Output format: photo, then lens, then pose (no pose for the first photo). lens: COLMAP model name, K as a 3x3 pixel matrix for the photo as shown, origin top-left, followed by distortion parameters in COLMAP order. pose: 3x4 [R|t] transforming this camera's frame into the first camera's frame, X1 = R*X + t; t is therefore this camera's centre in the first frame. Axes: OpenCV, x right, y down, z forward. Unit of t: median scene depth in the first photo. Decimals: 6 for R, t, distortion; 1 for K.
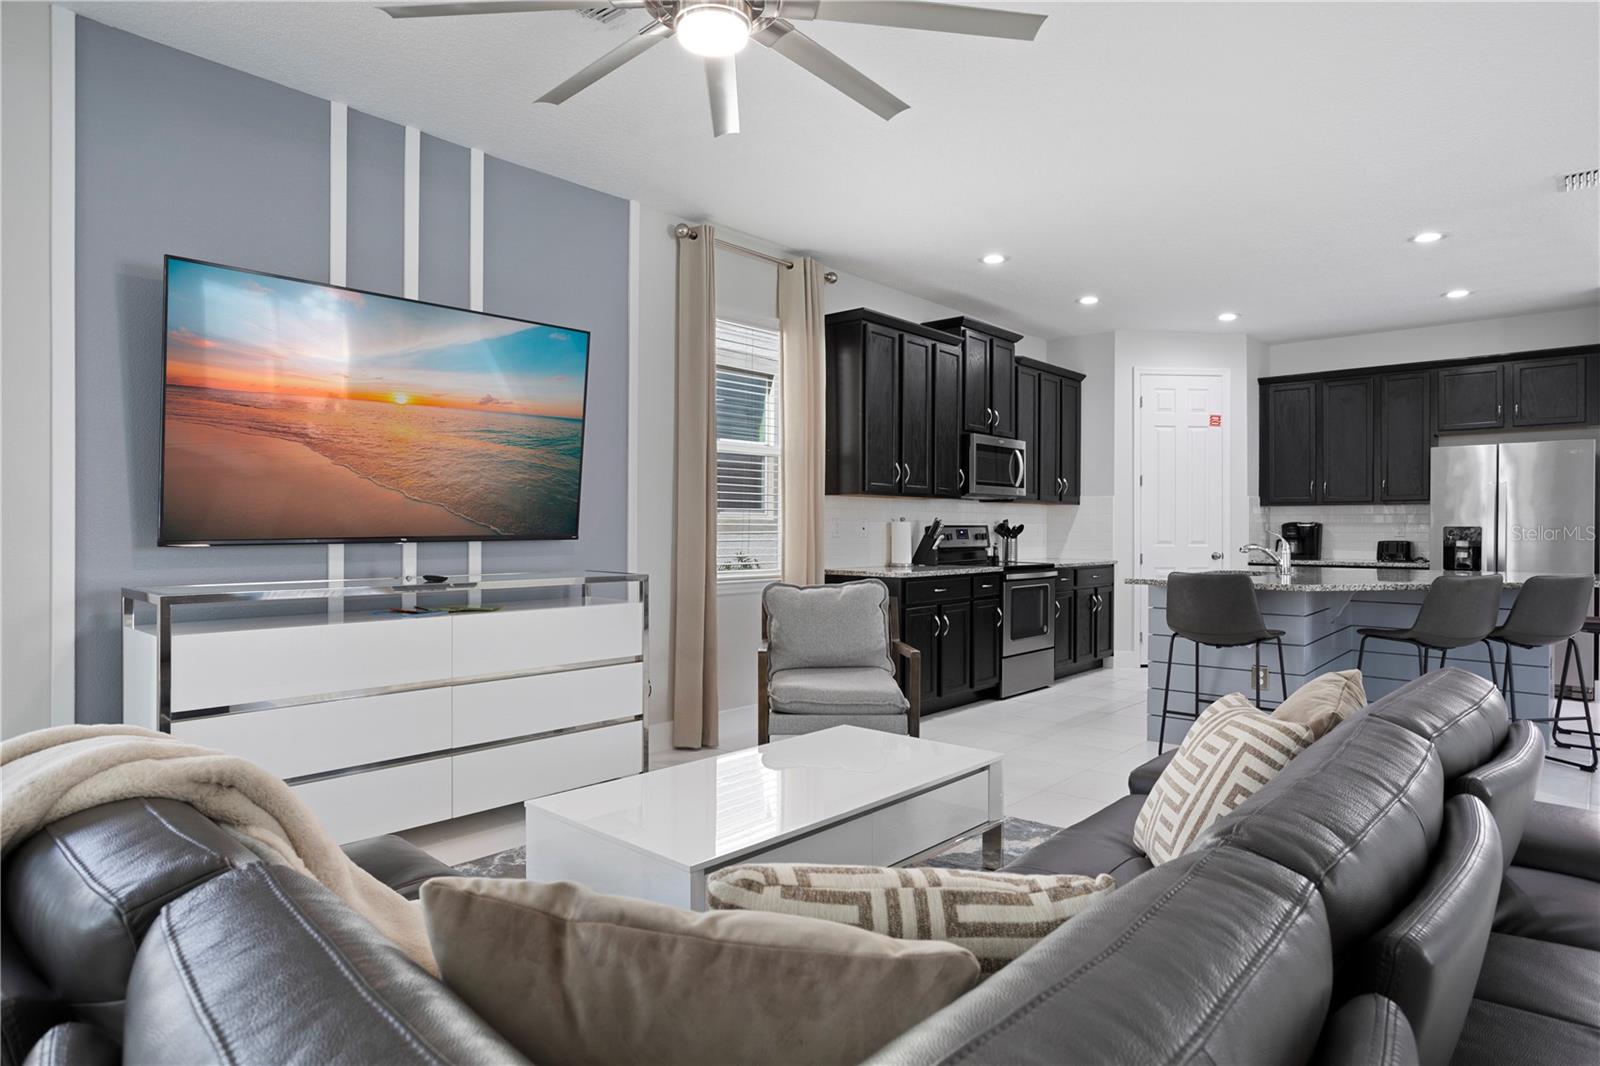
lens RADIAL K [[903.6, 0, 797.1], [0, 903.6, 527.6], [0, 0, 1]] dist [-0.029948, 0.014761]
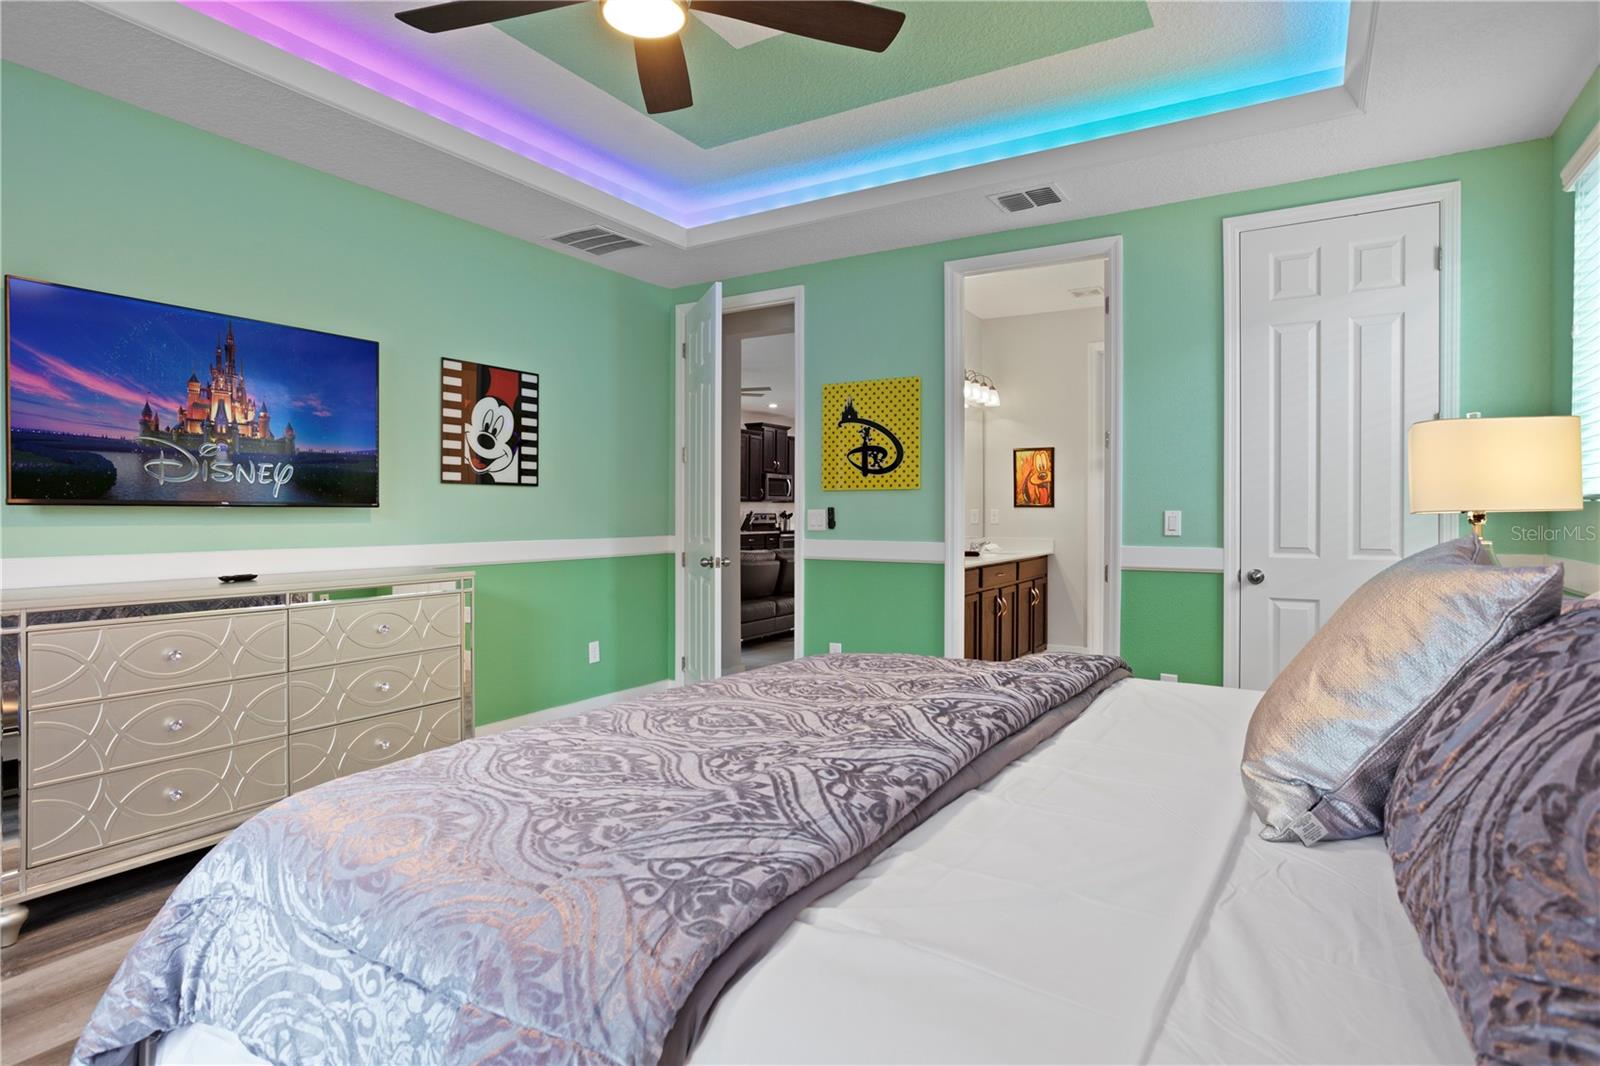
lens RADIAL K [[888.1, 0, 797.9], [0, 888.1, 525.5], [0, 0, 1]] dist [-0.024079, 0.003984]
pose [[0.983944, -0.007280, 0.178331, -0.131093], [0.004533, 0.999865, 0.015803, -0.007325], [-0.178422, -0.014741, 0.983844, -1.233096]]
